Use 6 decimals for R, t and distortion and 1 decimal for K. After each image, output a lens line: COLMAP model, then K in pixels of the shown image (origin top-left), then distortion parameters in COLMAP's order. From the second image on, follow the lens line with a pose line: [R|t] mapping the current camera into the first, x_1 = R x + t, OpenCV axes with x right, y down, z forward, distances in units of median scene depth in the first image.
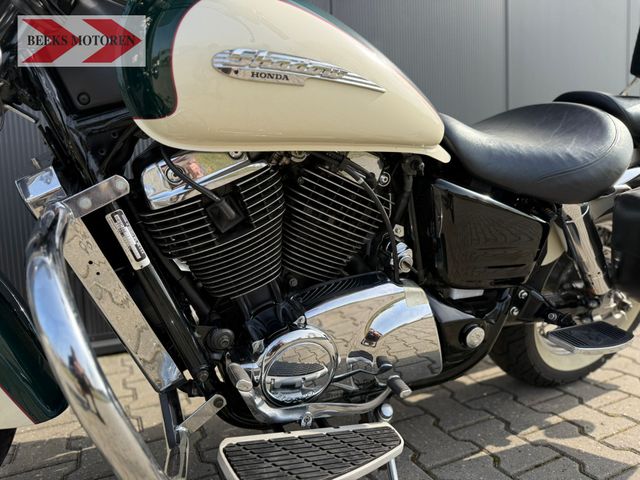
lens RADIAL K [[447.2, 0, 321.5], [0, 447.2, 240.5], [0, 0, 1]] dist [0.028691, -0.033448]
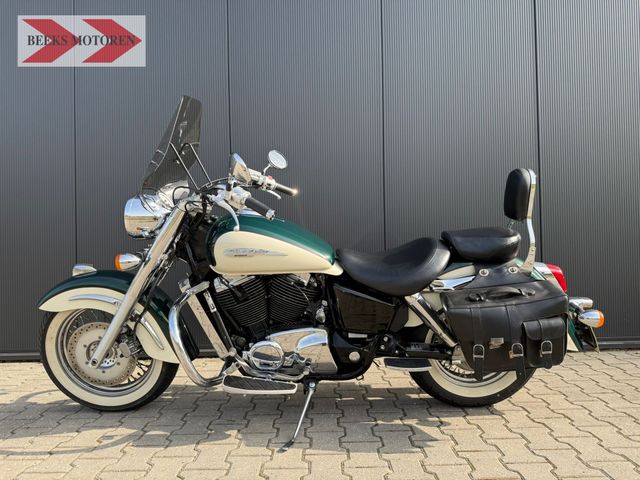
lens RADIAL K [[447.2, 0, 321.5], [0, 447.2, 240.5], [0, 0, 1]] dist [0.028691, -0.033448]
pose [[0.905601, 0.015626, -0.423843, 1.218862], [-0.056912, 0.994760, -0.084928, -0.160298], [0.420296, 0.101032, 0.901745, -1.148368]]
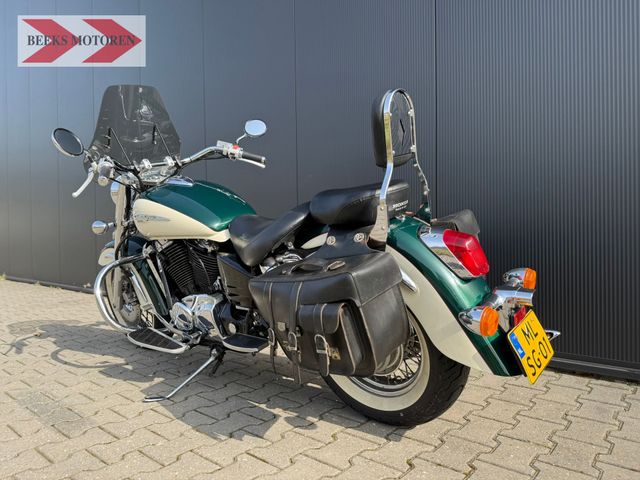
lens RADIAL K [[447.2, 0, 321.5], [0, 447.2, 240.5], [0, 0, 1]] dist [0.028691, -0.033448]
pose [[0.411576, 0.042158, -0.910400, 2.565938], [-0.086864, 0.996197, 0.006861, -0.247214], [0.907226, 0.076257, 0.413673, 0.576283]]
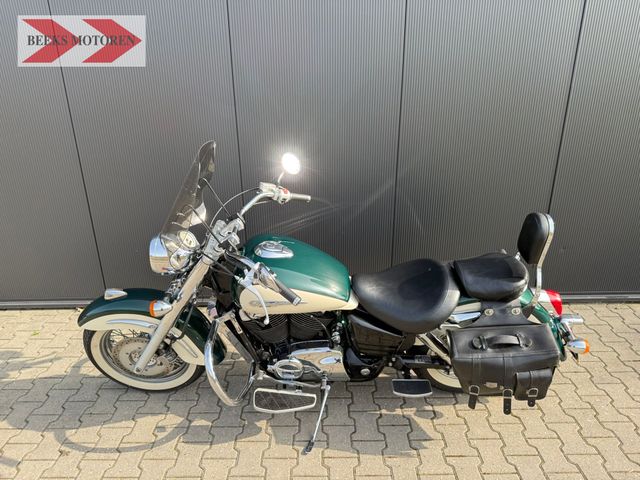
lens RADIAL K [[447.2, 0, 321.5], [0, 447.2, 240.5], [0, 0, 1]] dist [0.028691, -0.033448]
pose [[0.906387, 0.182563, -0.380963, 1.032372], [-0.067915, 0.953041, 0.295128, -1.310248], [0.416953, -0.241627, 0.876223, -1.186875]]
